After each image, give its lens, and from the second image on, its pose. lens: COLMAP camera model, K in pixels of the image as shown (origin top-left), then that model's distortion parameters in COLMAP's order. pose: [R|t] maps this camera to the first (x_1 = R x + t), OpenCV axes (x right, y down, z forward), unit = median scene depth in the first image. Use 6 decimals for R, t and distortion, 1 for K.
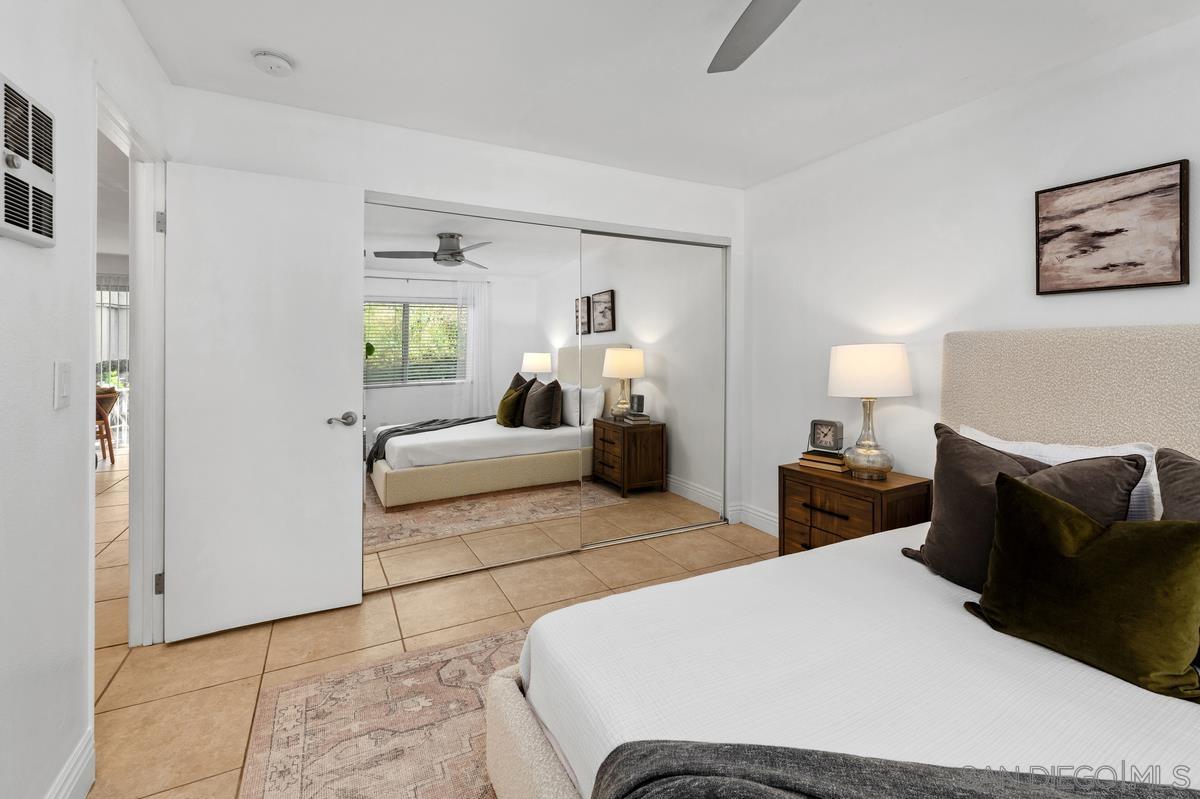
lens RADIAL K [[515.8, 0, 597.6], [0, 515.8, 354.5], [0, 0, 1]] dist [-0.001269, 0.000024]
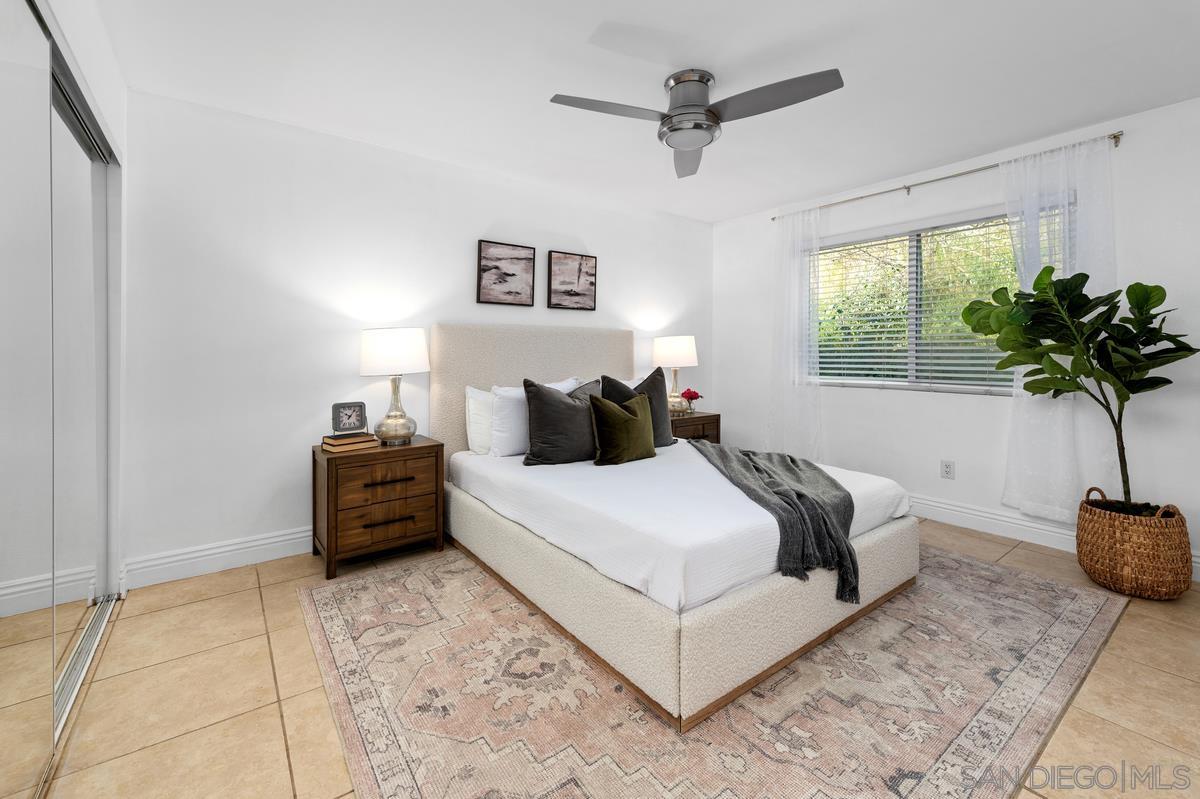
lens RADIAL K [[499.3, 0, 594.1], [0, 499.3, 356.6], [0, 0, 1]] dist [0.000262, 0.000088]
pose [[-0.150867, -0.005081, 0.988541, -0.783186], [0.013110, 0.999889, 0.007140, 0.050368], [-0.988467, 0.014037, -0.150783, 0.887008]]
